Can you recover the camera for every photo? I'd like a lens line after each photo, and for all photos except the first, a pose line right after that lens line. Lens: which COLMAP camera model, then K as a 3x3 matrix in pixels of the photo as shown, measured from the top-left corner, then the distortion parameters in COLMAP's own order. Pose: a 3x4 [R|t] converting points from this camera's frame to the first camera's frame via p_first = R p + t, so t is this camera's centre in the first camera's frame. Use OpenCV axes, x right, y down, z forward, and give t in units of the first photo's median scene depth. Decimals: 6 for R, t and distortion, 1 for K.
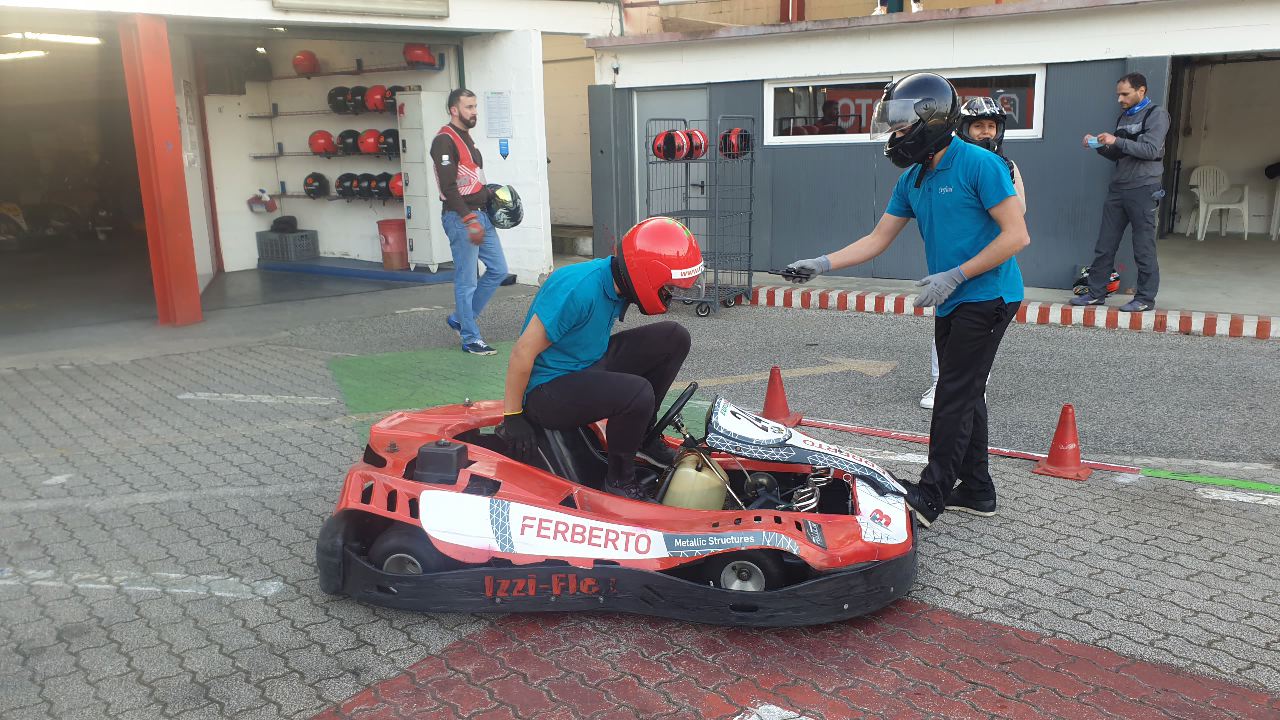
lens RADIAL K [[994.4, 0, 625.6], [0, 994.4, 356.3], [0, 0, 1]] dist [0.031589, -0.021799]
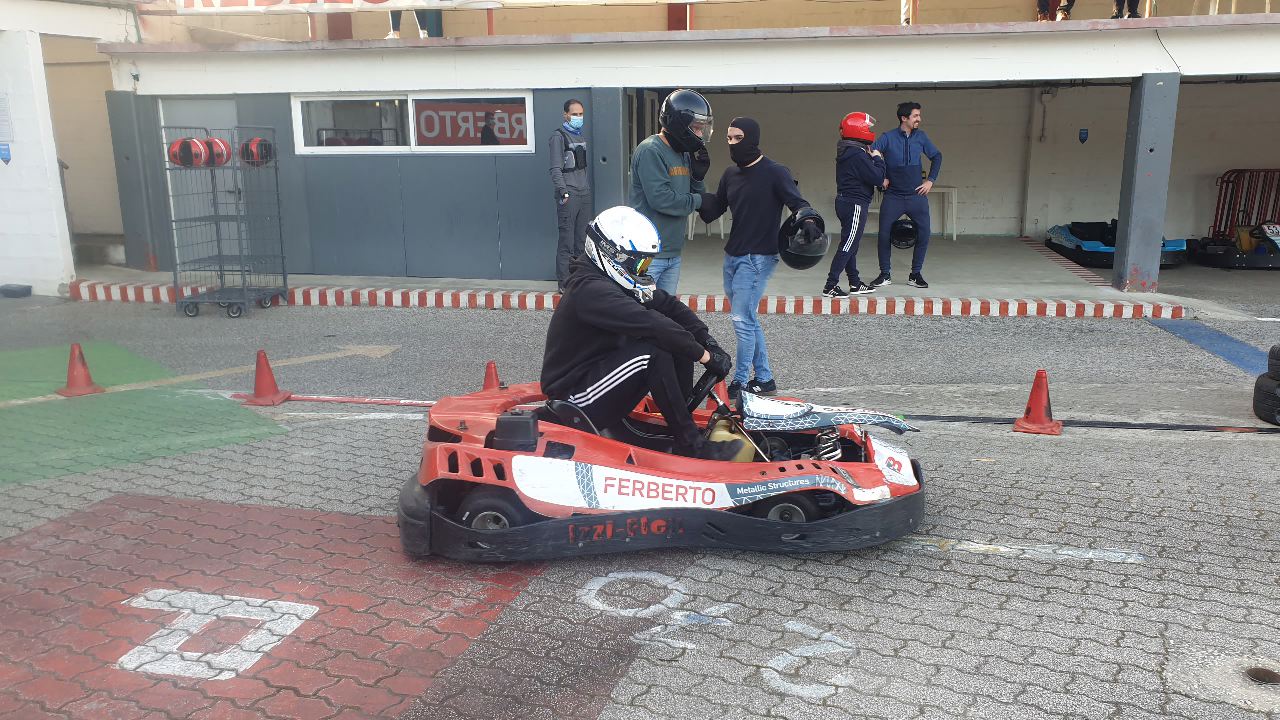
lens RADIAL K [[994.4, 0, 646.4], [0, 994.4, 360.1], [0, 0, 1]] dist [0.031589, -0.021799]
pose [[0.923979, -0.066436, 0.376628, 0.067310], [0.069590, 0.997562, 0.005242, 0.024377], [-0.376058, 0.021367, 0.926350, -0.110856]]
